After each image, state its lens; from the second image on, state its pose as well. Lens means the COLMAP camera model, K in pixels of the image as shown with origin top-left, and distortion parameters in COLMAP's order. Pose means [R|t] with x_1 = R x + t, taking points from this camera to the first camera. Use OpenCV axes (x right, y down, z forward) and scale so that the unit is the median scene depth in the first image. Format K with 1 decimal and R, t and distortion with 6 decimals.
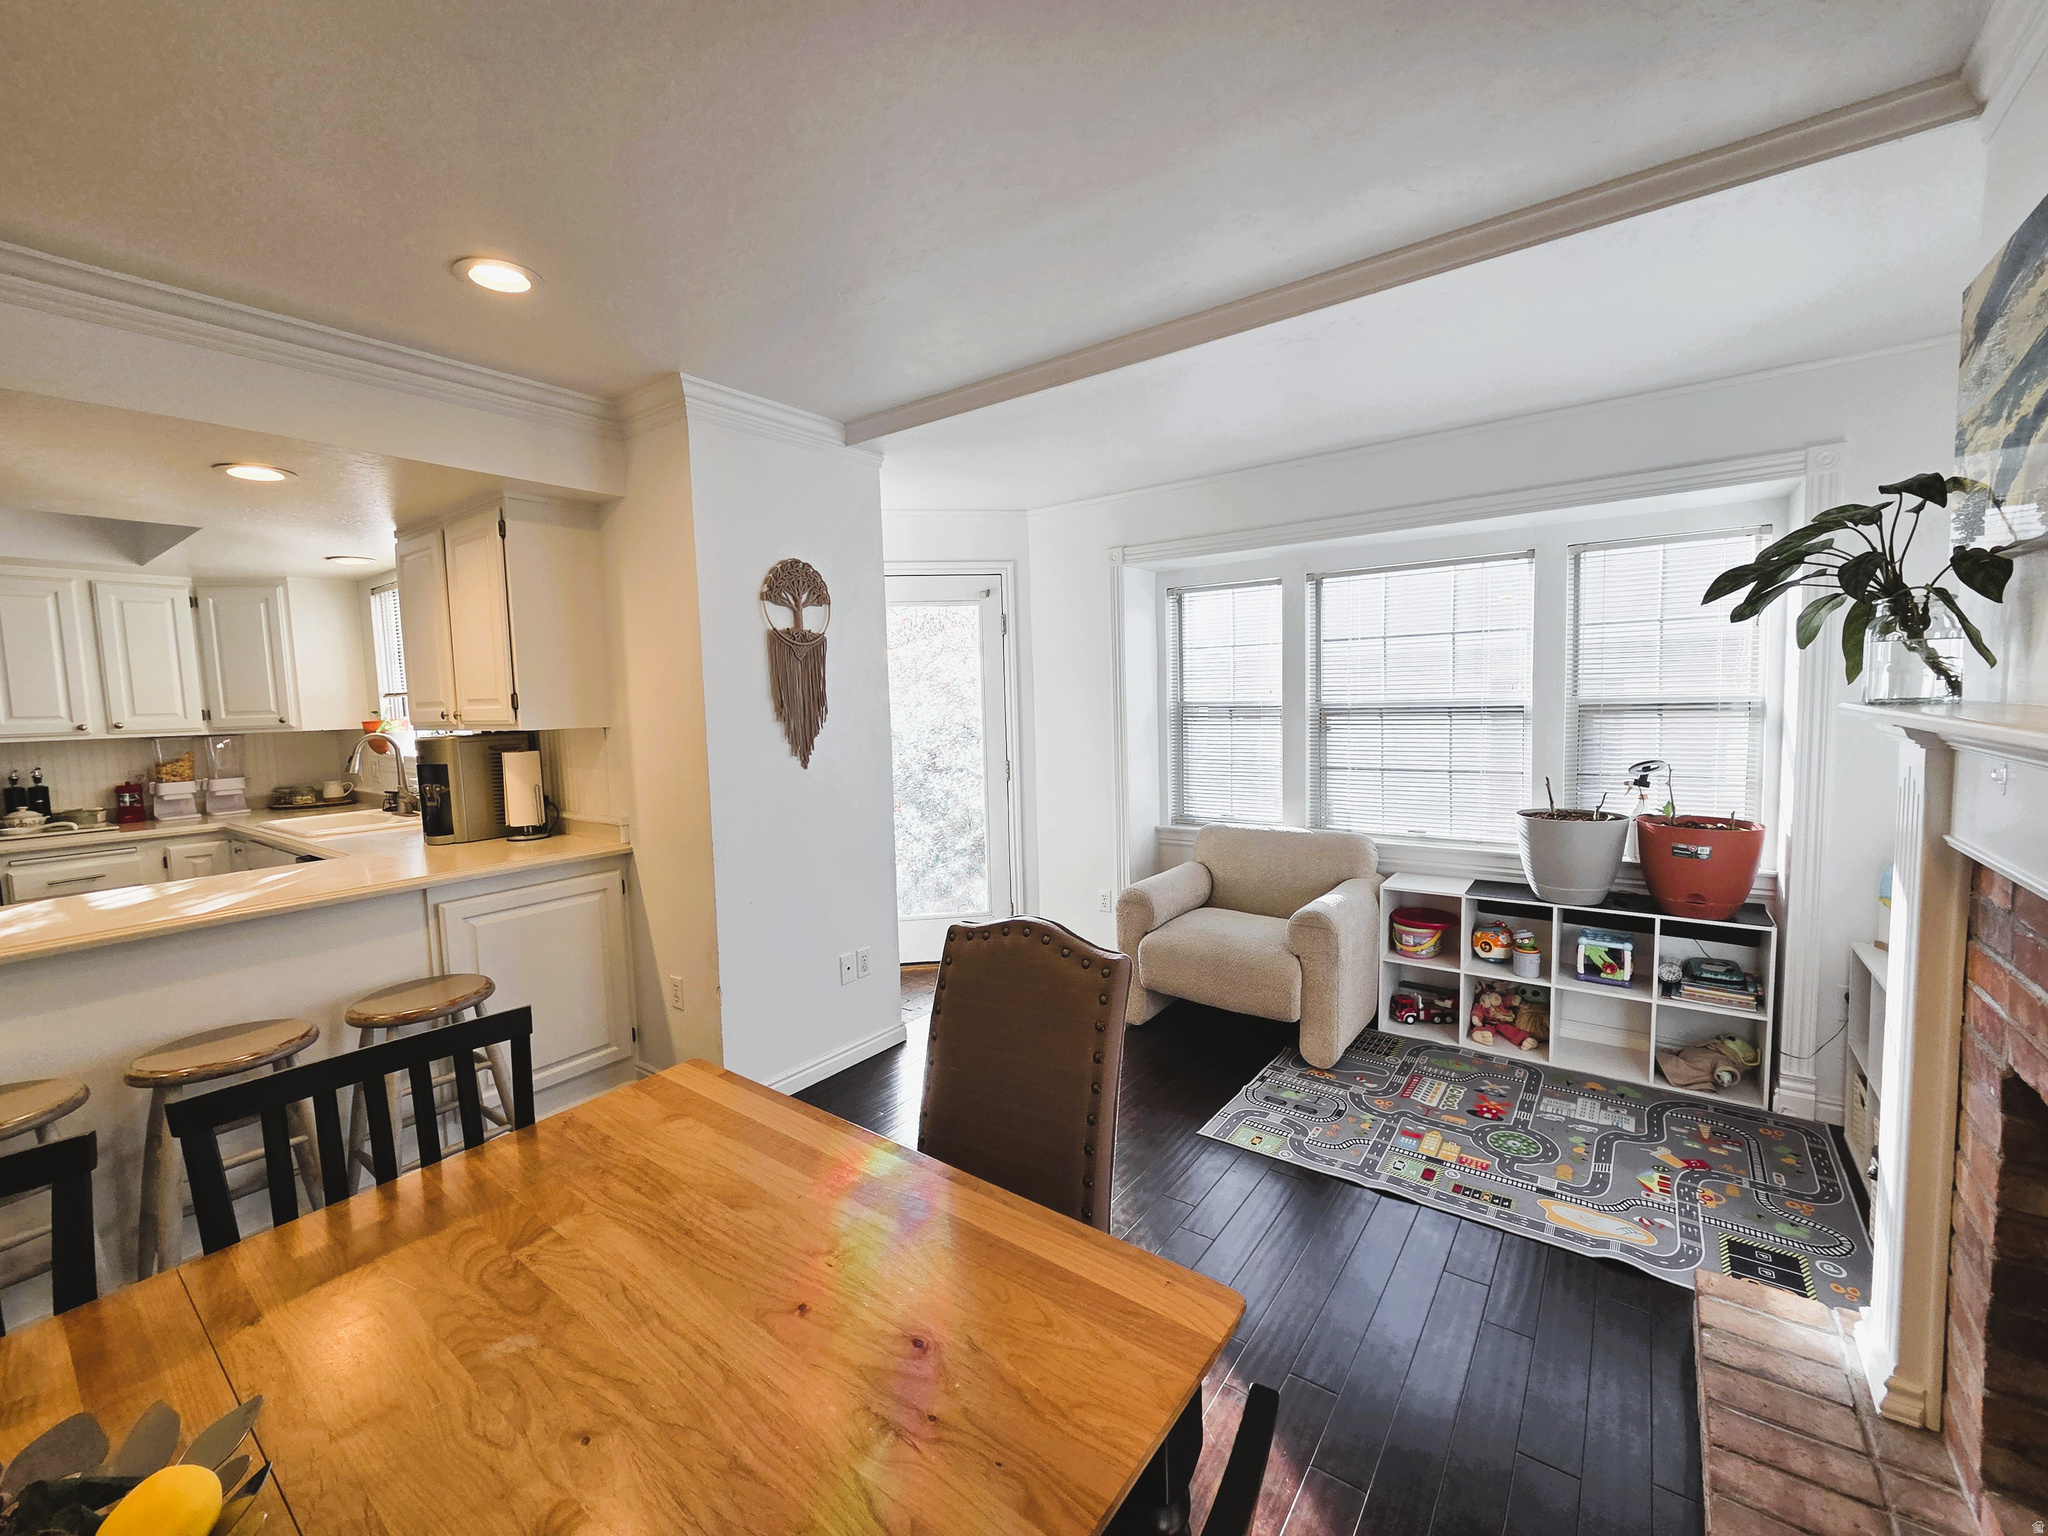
lens RADIAL K [[842.2, 0, 1023.0], [0, 842.2, 765.8], [0, 0, 1]] dist [0.000533, 0.000596]
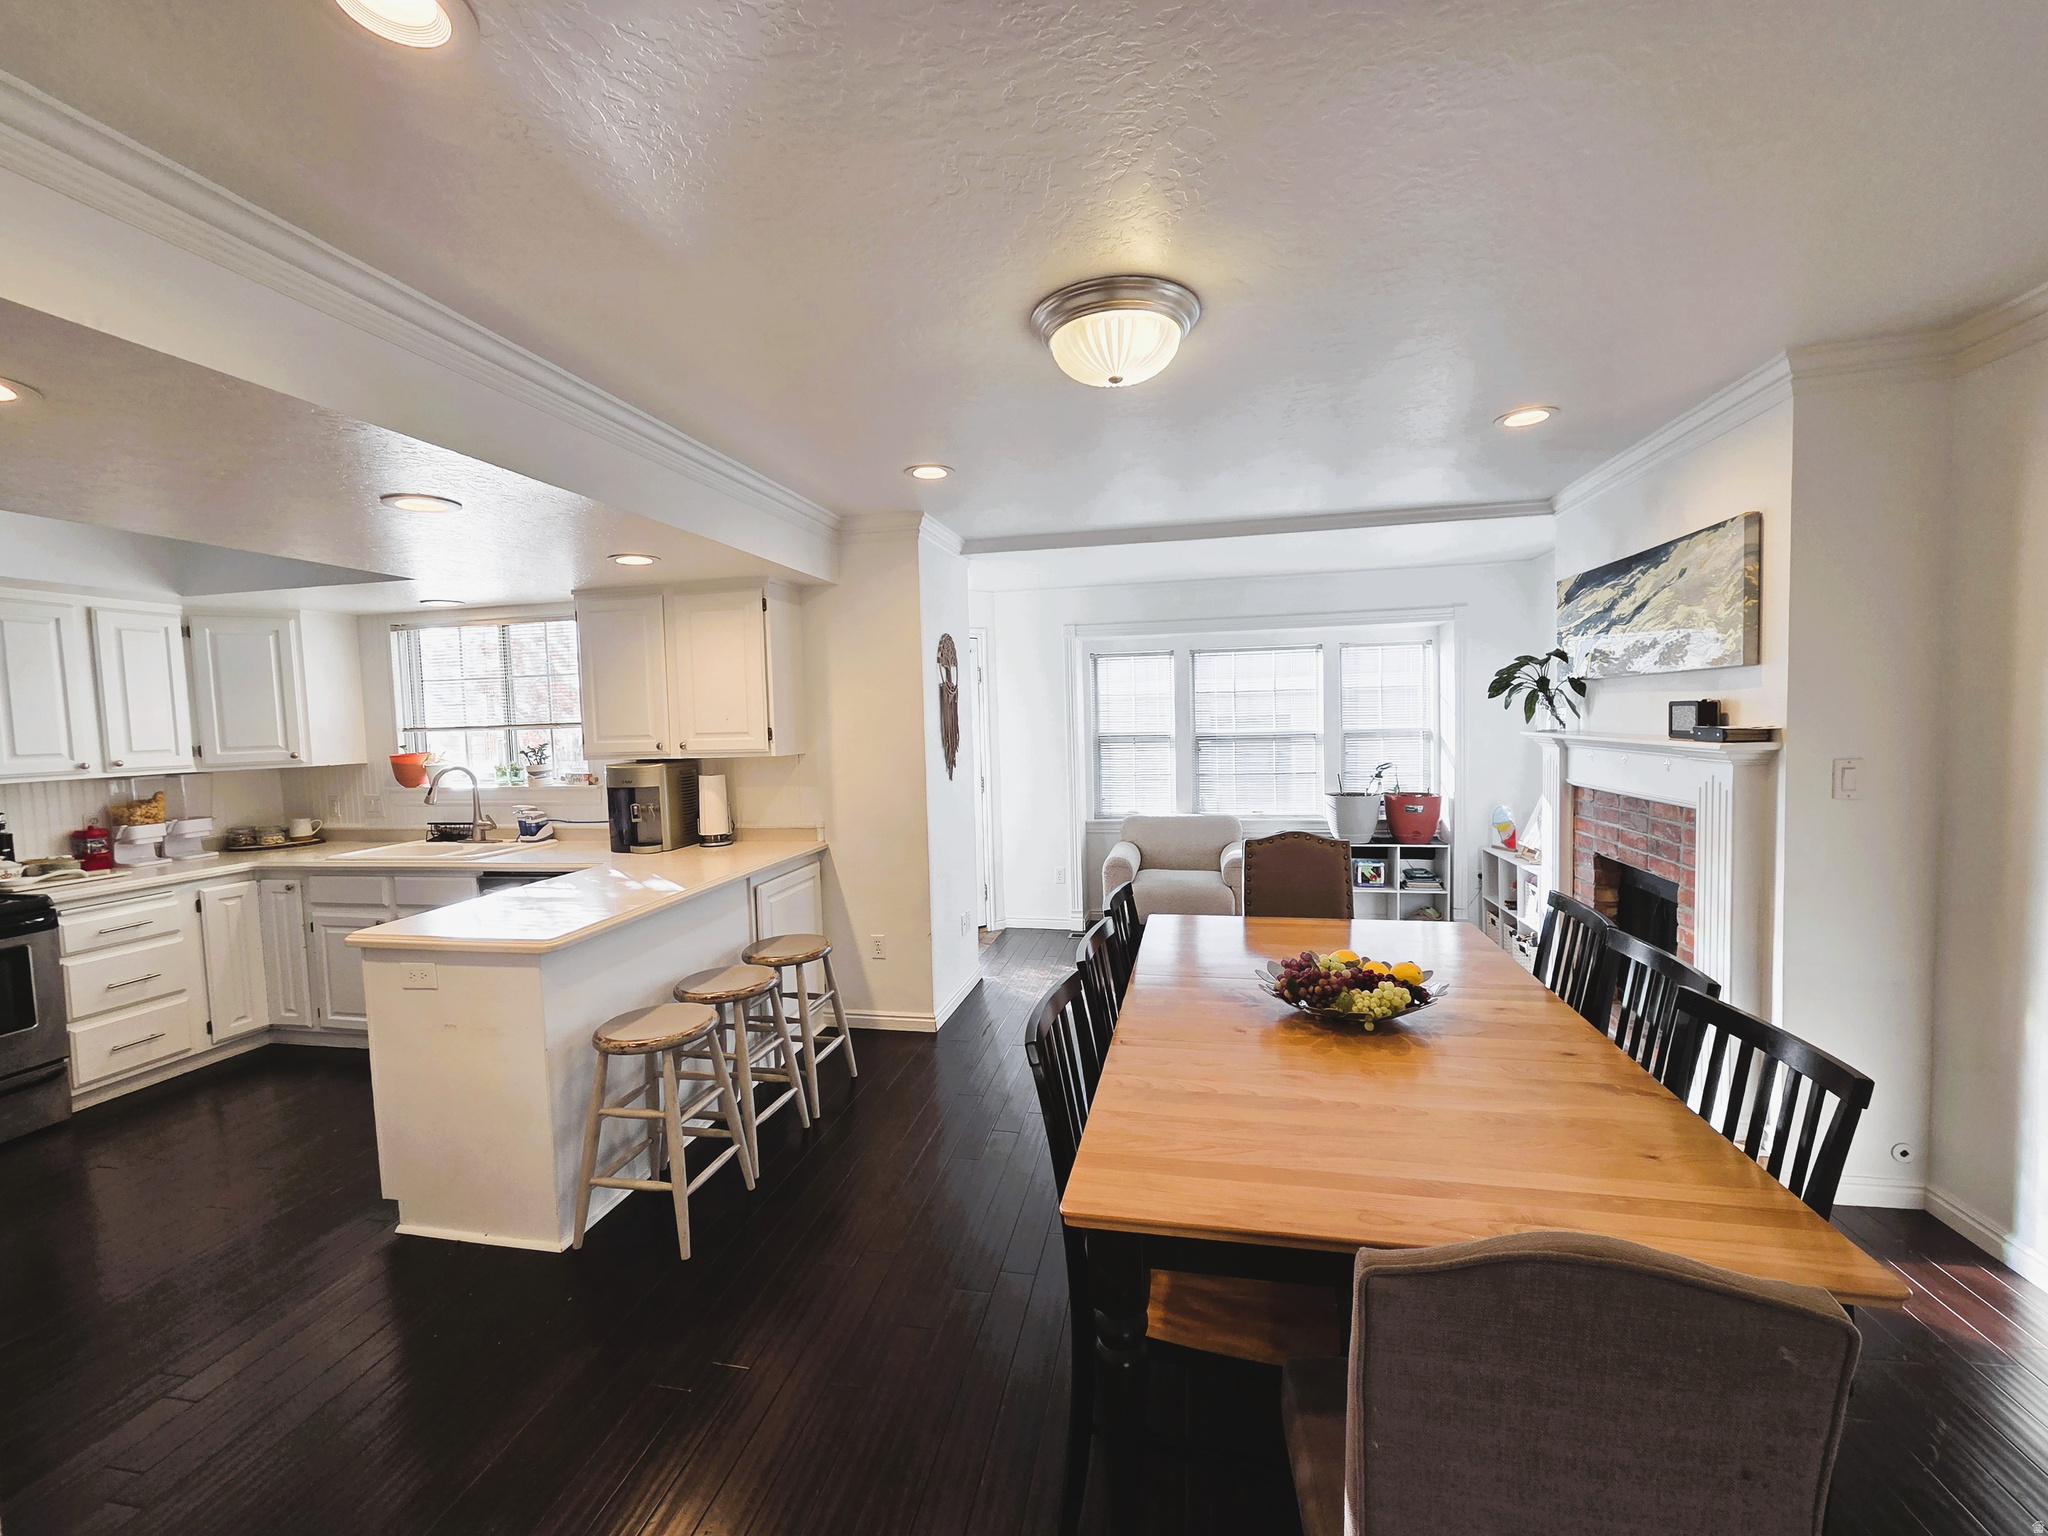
lens RADIAL K [[842.2, 0, 1023.0], [0, 842.2, 765.8], [0, 0, 1]] dist [0.000533, 0.000596]
pose [[0.906903, -0.020486, 0.420841, -0.684845], [0.036750, 0.998857, -0.030572, 0.024201], [-0.419733, 0.043192, 0.906619, -0.309969]]
